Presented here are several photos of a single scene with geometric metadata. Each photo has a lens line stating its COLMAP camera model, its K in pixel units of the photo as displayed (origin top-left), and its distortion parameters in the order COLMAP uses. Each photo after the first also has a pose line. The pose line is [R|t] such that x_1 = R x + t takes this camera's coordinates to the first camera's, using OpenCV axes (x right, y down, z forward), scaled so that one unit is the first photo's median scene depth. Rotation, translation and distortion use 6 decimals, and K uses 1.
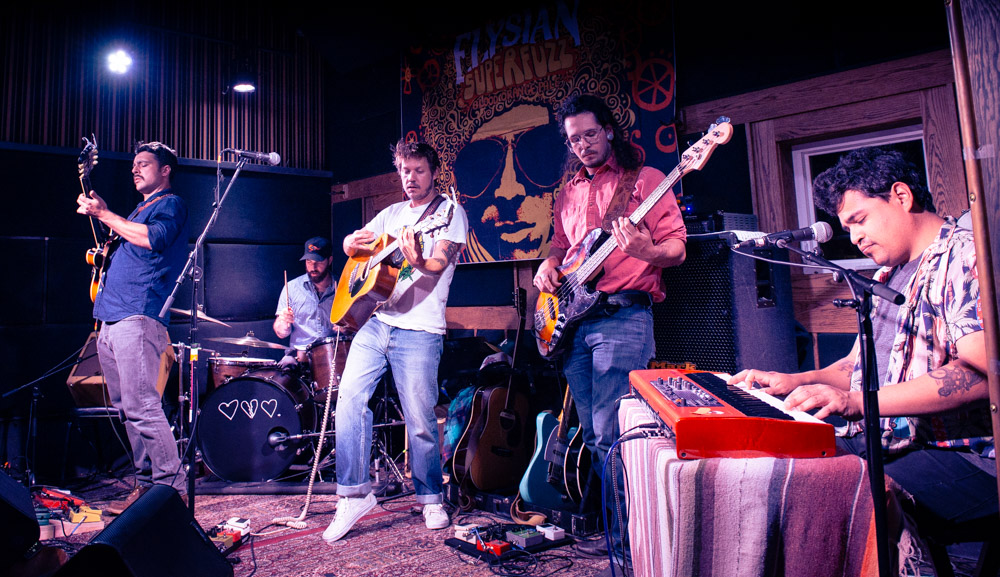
lens RADIAL K [[800.5, 0, 425.2], [0, 800.5, 181.8], [0, 0, 1]] dist [-0.035931, 0.018720]
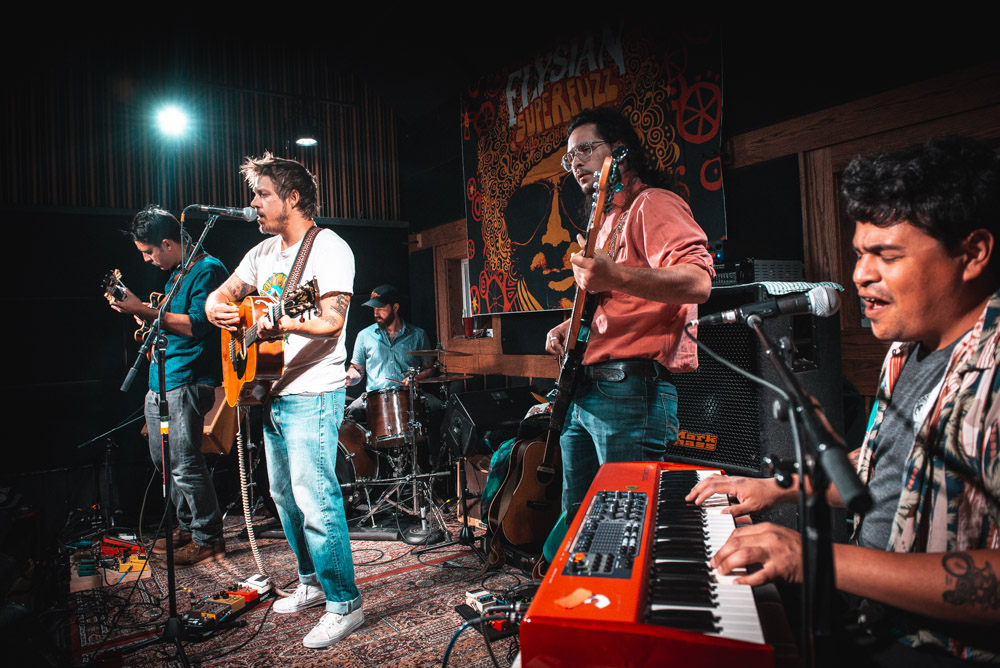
lens RADIAL K [[684.2, 0, 500.4], [0, 684.2, 325.3], [0, 0, 1]] dist [-0.038158, 0.002717]
pose [[0.994109, -0.016576, -0.107109, 0.130413], [0.031854, 0.989275, 0.142547, -0.003012], [0.103598, -0.145119, 0.983976, 0.182262]]
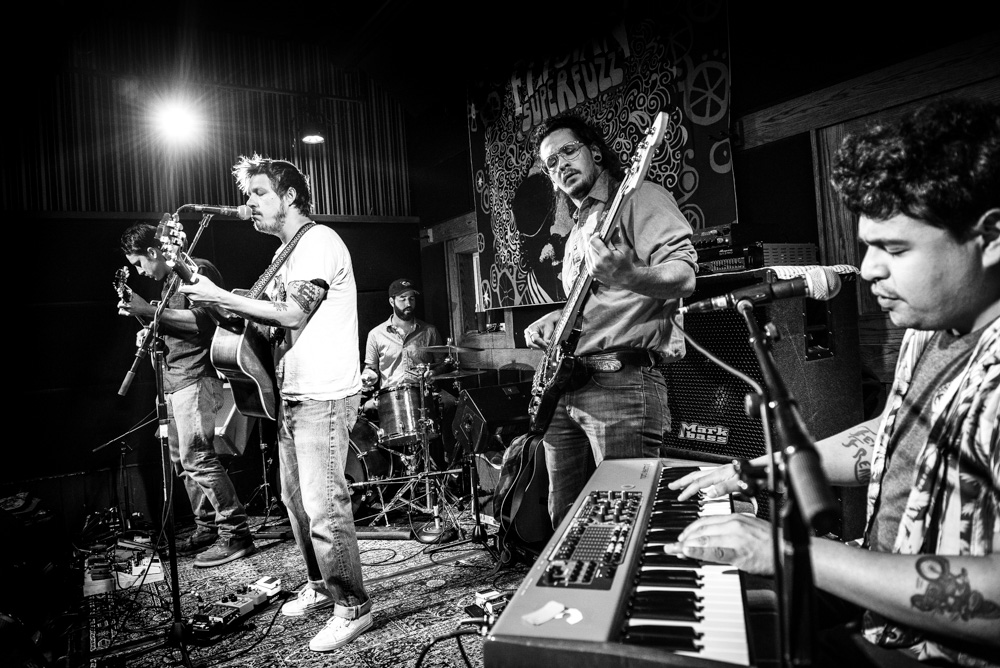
lens RADIAL K [[684.2, 0, 500.4], [0, 684.2, 325.7], [0, 0, 1]] dist [-0.038158, 0.002717]
pose [[0.988874, -0.040244, -0.143207, 0.147148], [0.061833, 0.986801, 0.149666, 0.000711], [0.135294, -0.156855, 0.978311, 0.200558]]
